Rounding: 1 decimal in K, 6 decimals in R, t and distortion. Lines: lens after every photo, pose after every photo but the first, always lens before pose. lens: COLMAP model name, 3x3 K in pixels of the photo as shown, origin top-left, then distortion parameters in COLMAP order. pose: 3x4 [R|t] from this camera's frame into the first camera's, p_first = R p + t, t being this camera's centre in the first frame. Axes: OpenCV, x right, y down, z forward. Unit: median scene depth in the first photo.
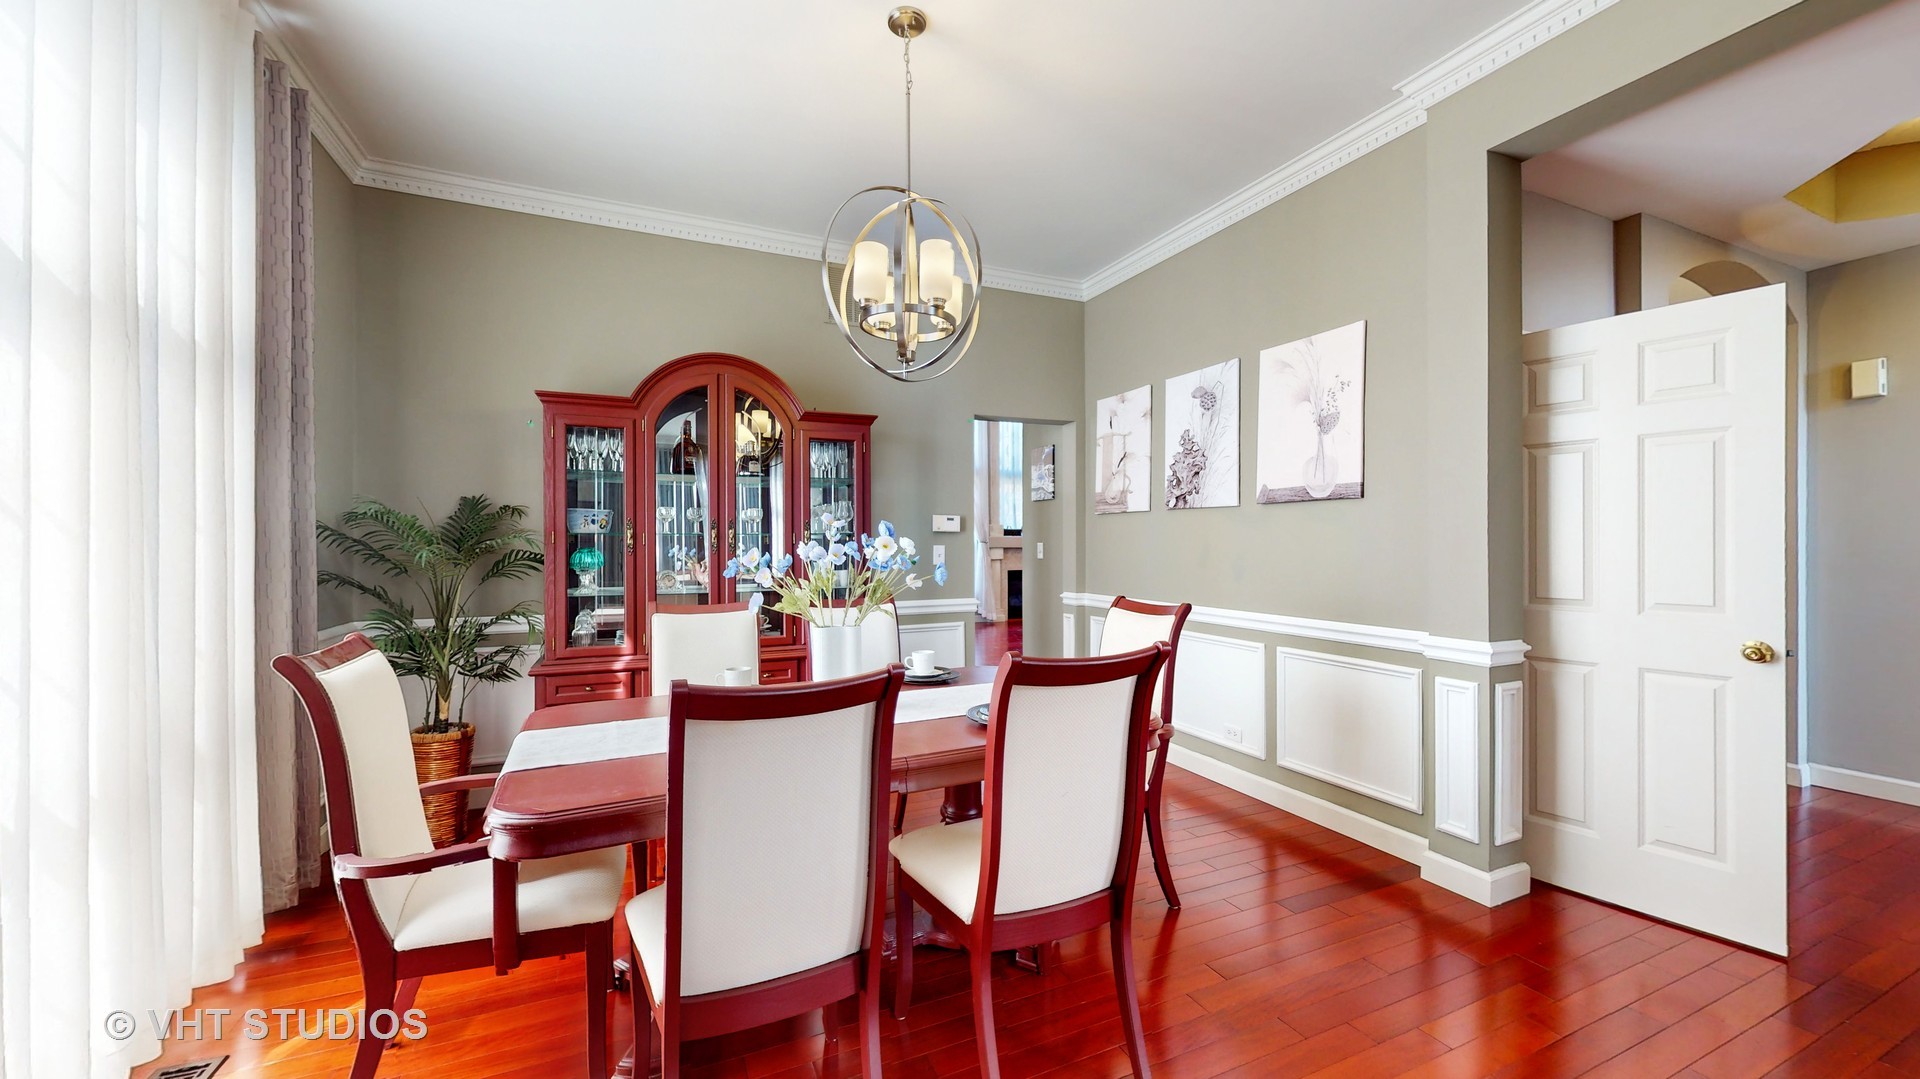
lens RADIAL K [[721.1, 0, 963.9], [0, 721.1, 542.6], [0, 0, 1]] dist [-0.000741, 0.001139]
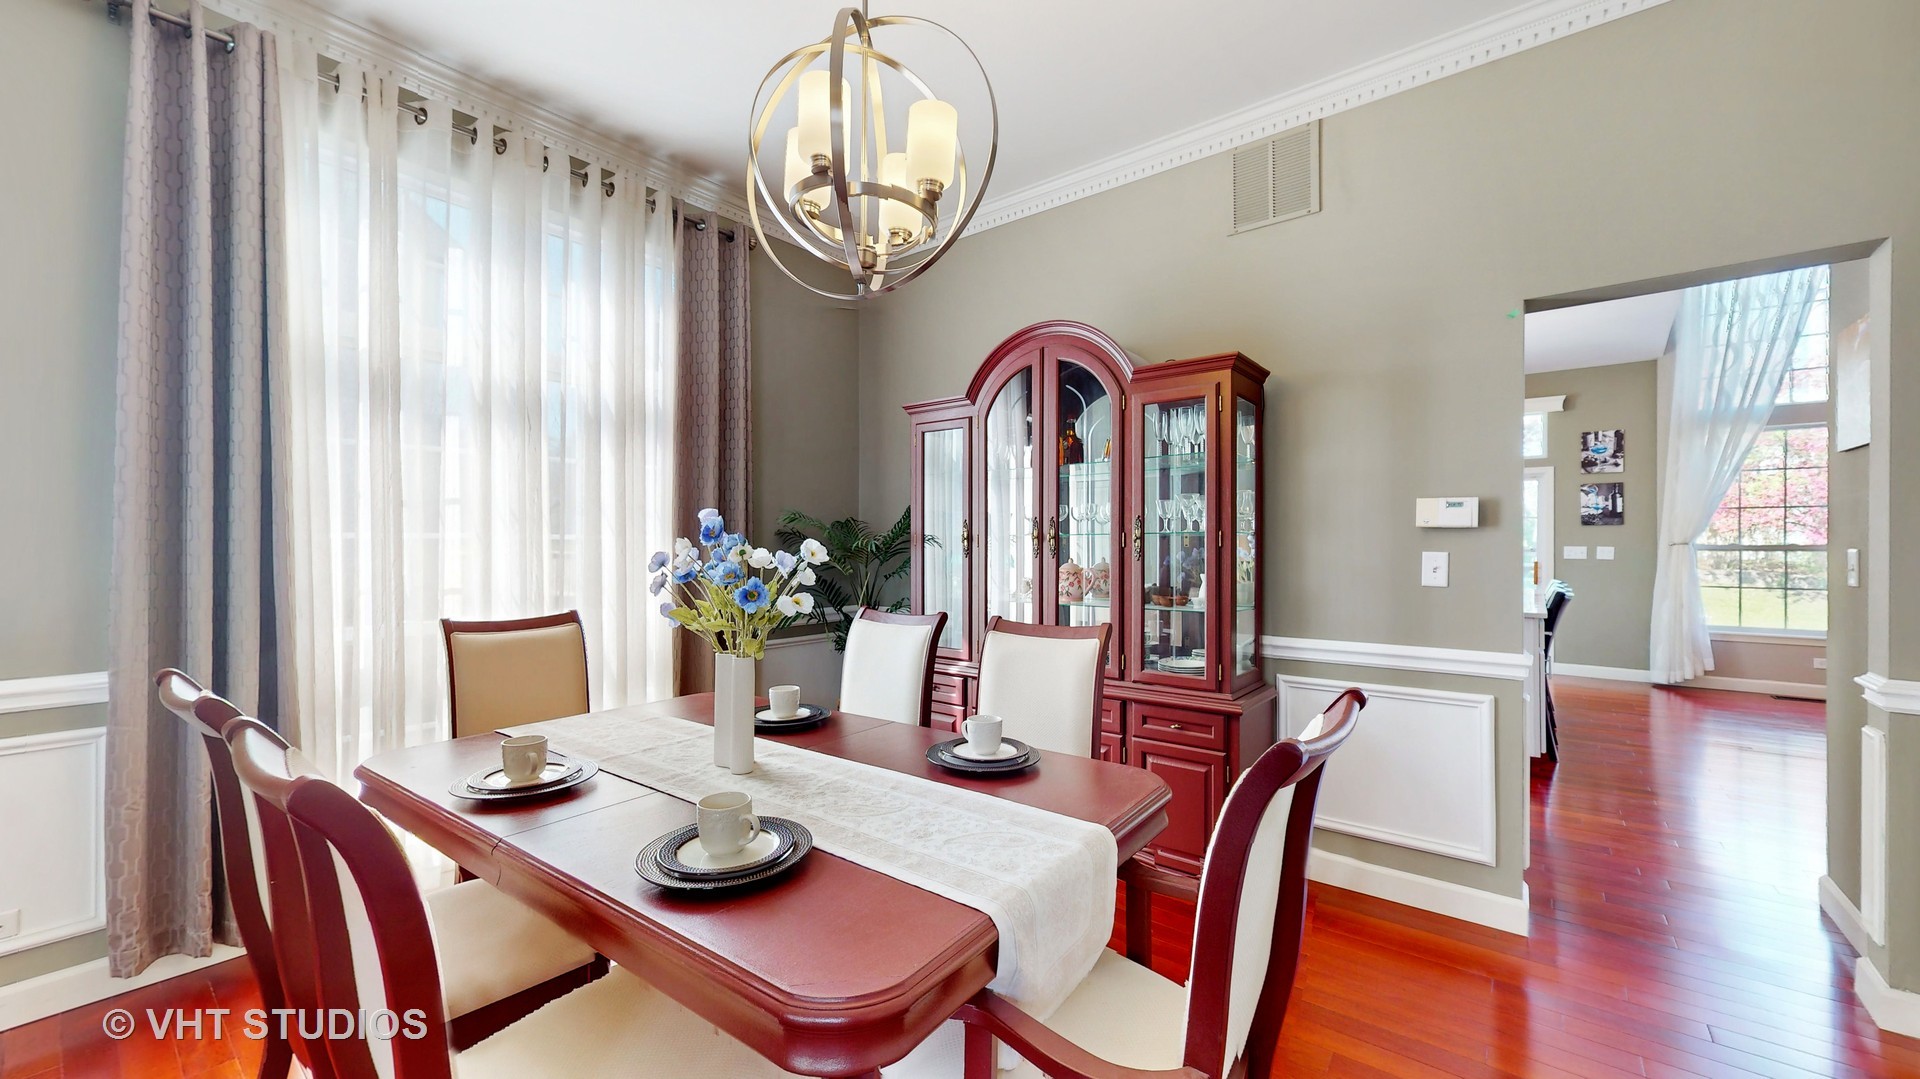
lens RADIAL K [[721.1, 0, 953.6], [0, 721.1, 541.3], [0, 0, 1]] dist [-0.000741, 0.001139]
pose [[0.461964, -0.002043, -0.886897, 0.293420], [-0.009082, 0.999934, -0.007034, 0.002895], [0.886852, 0.011305, 0.461915, 0.413488]]
